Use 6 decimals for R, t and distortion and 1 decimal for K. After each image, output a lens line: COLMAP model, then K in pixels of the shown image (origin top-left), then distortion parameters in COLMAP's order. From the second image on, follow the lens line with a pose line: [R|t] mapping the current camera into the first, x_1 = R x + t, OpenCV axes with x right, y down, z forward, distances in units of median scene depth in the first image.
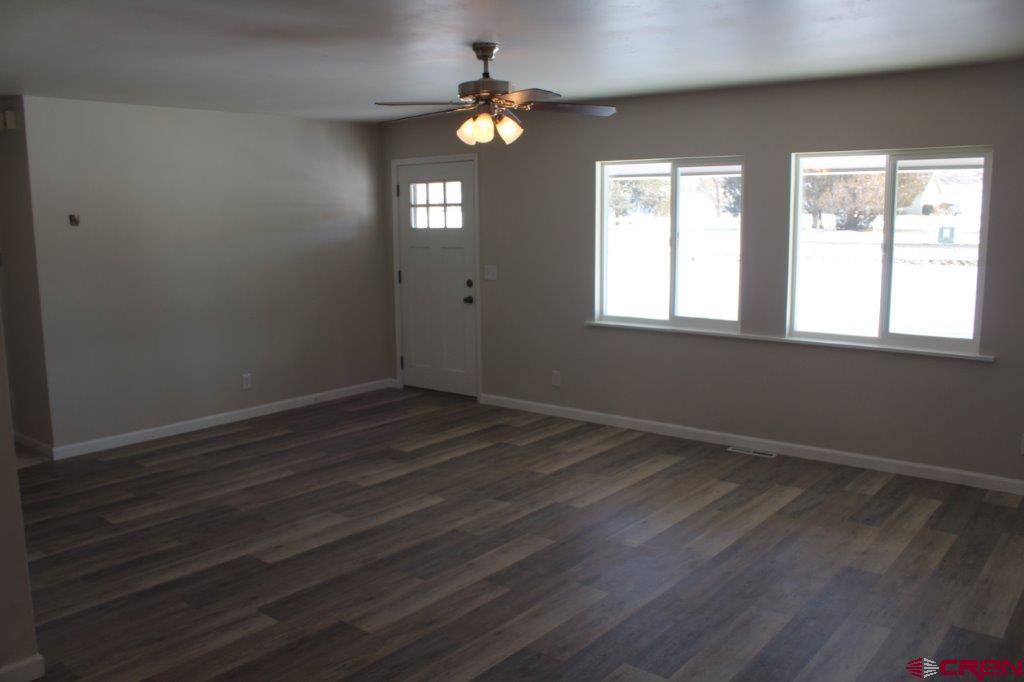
lens RADIAL K [[845.6, 0, 507.0], [0, 845.6, 340.5], [0, 0, 1]] dist [-0.150726, 0.177408]
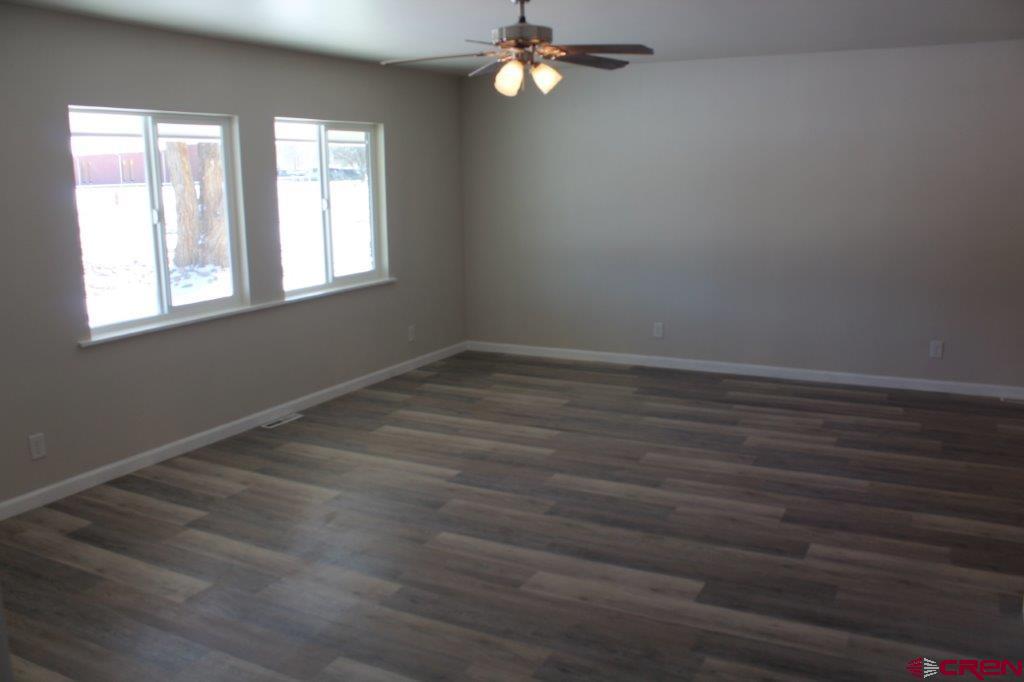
lens RADIAL K [[845.6, 0, 507.0], [0, 845.6, 340.5], [0, 0, 1]] dist [-0.150726, 0.177408]
pose [[-0.195629, -0.175633, 0.964822, -0.839670], [0.160431, 0.964846, 0.208166, -0.145989], [-0.967466, 0.195511, -0.160575, 1.056427]]
